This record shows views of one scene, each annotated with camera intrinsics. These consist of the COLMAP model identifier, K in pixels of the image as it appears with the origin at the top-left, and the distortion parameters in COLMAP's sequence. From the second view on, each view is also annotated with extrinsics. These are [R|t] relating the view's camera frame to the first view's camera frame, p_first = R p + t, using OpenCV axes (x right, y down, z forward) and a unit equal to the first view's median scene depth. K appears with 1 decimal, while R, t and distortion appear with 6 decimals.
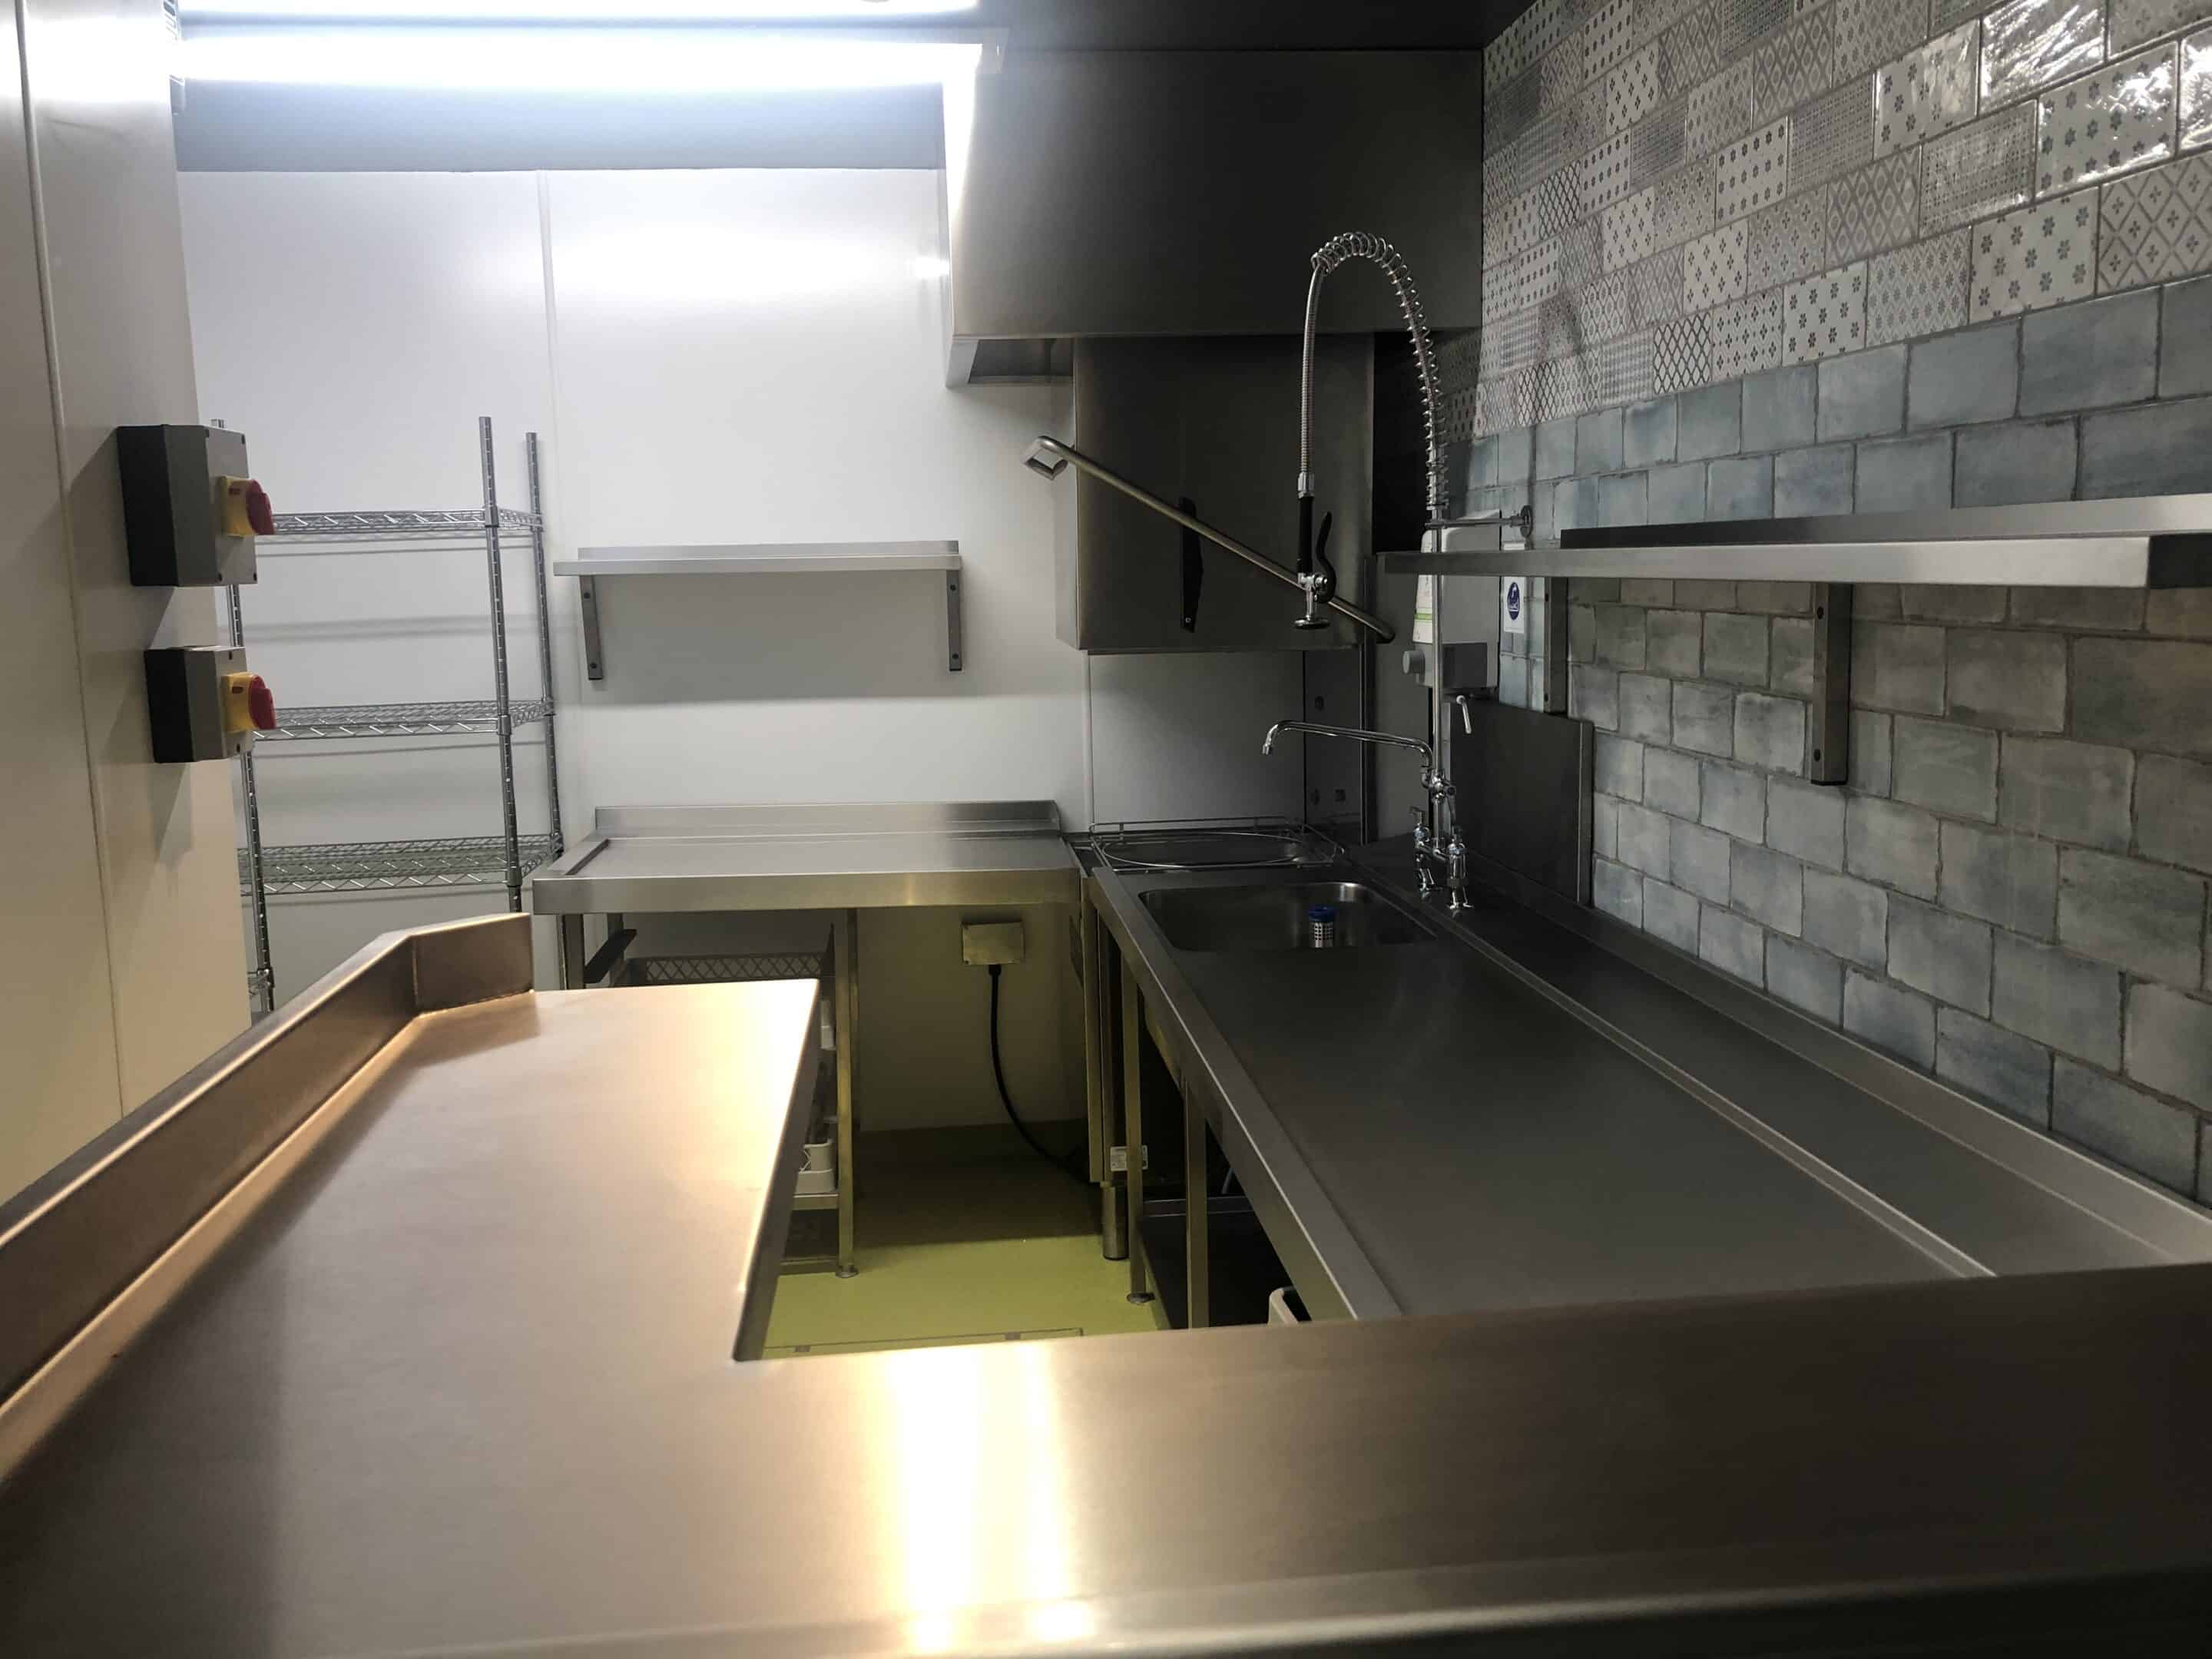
lens RADIAL K [[1783.1, 0, 1106.0], [0, 1783.1, 829.5], [0, 0, 1]] dist [0.008672, -0.006075]
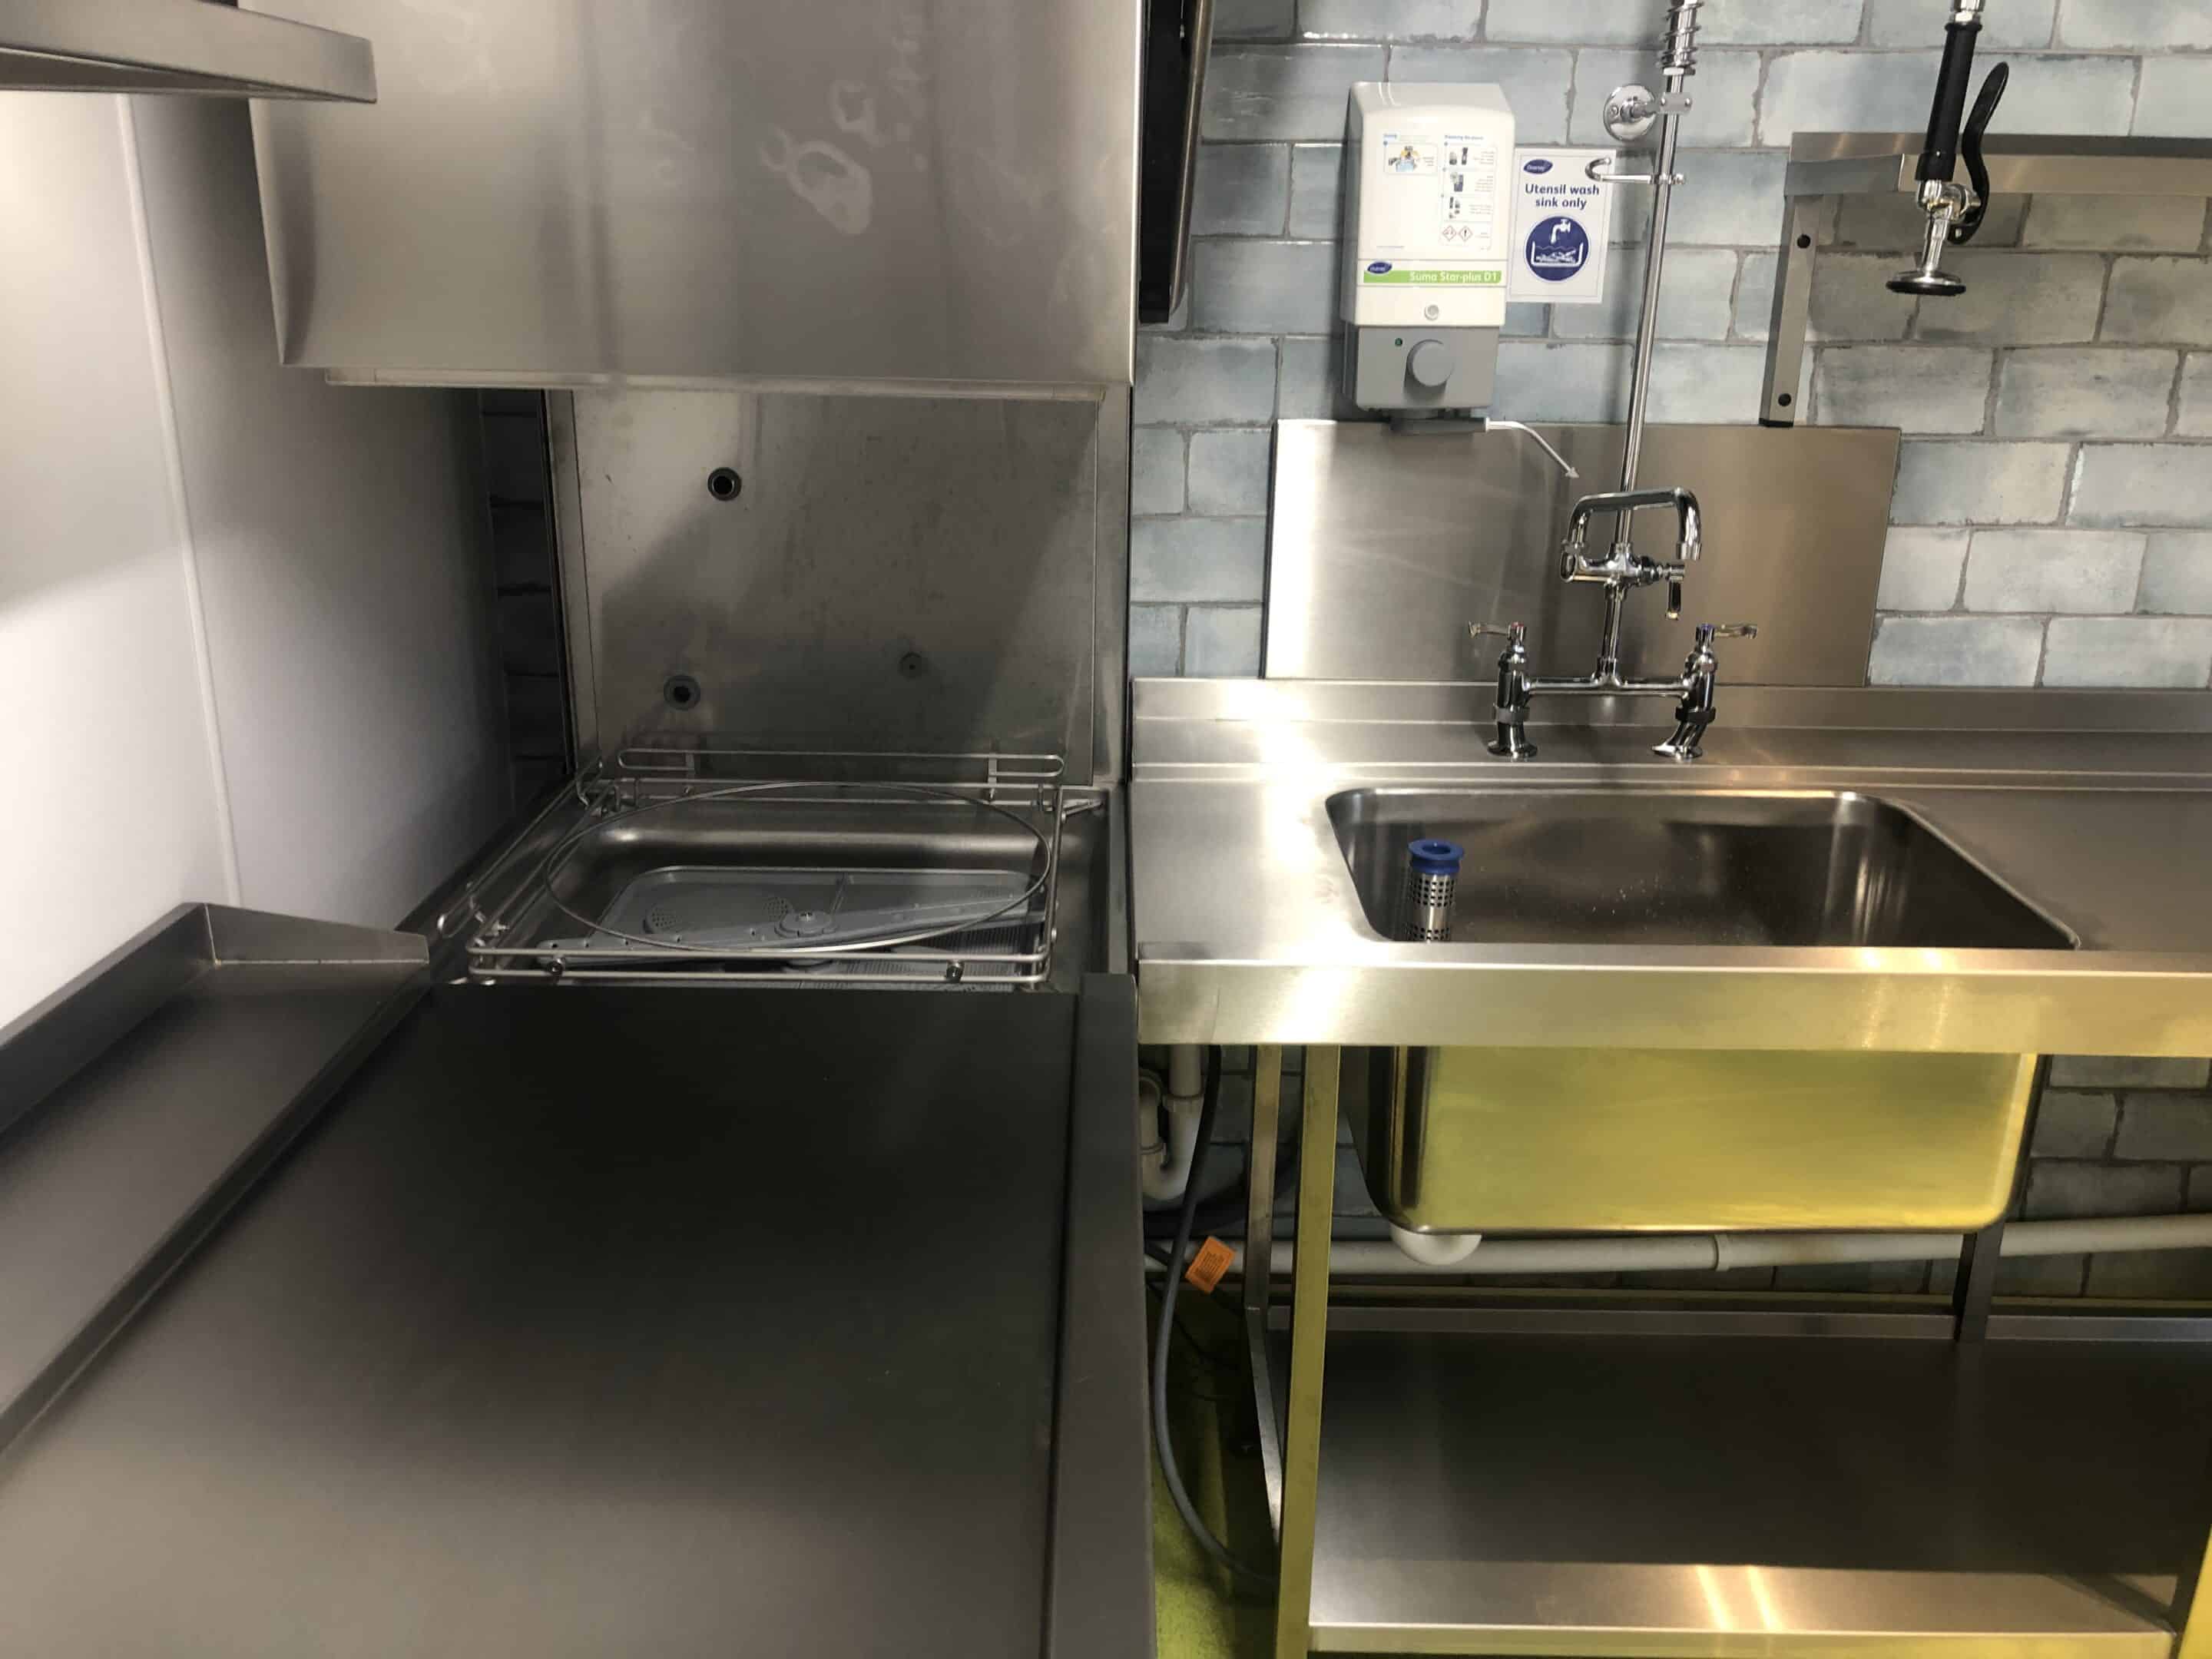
lens RADIAL K [[1783.1, 0, 1106.0], [0, 1783.1, 829.5], [0, 0, 1]] dist [0.008672, -0.006075]
pose [[0.122478, -0.275809, 0.953377, -0.671787], [0.133948, 0.956414, 0.259480, -0.186772], [-0.983391, 0.095923, 0.154084, 1.712007]]
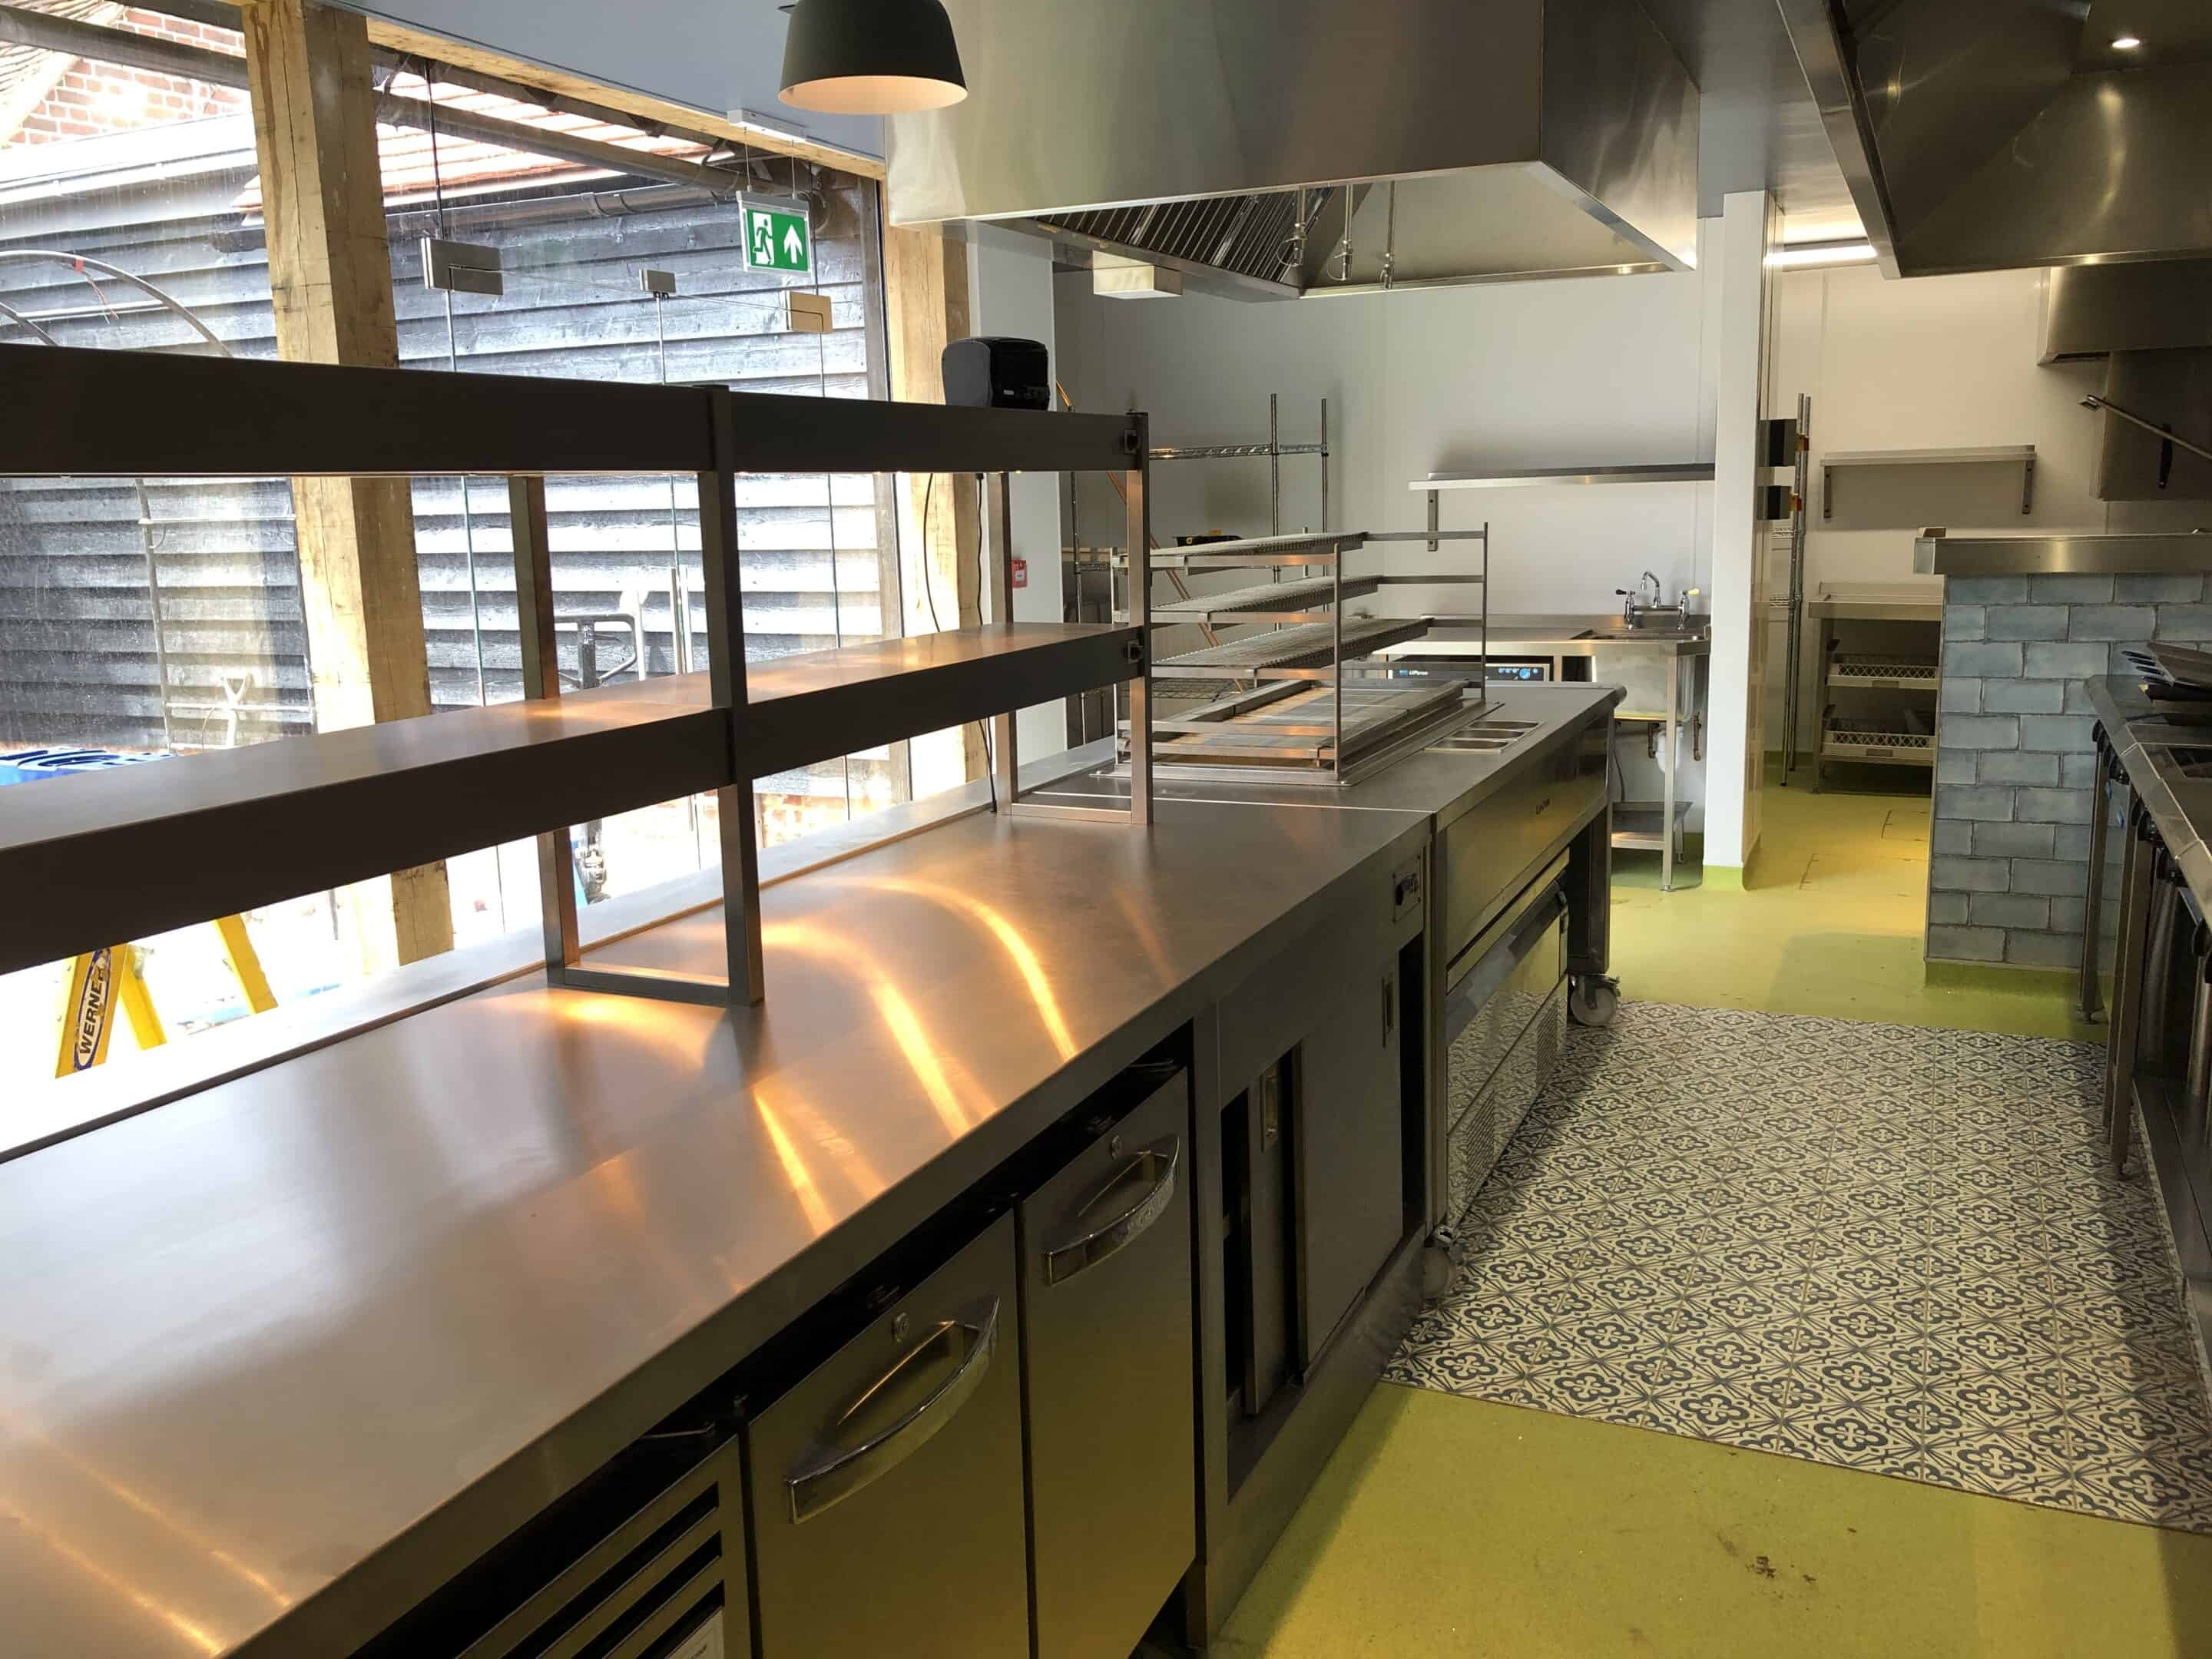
lens RADIAL K [[1783.1, 0, 1106.0], [0, 1783.1, 829.5], [0, 0, 1]] dist [0.008672, -0.006075]
pose [[0.860718, 0.094291, -0.500273, 0.122094], [-0.066498, 0.995102, 0.073148, 0.368818], [0.504720, -0.029693, 0.862773, -2.470750]]
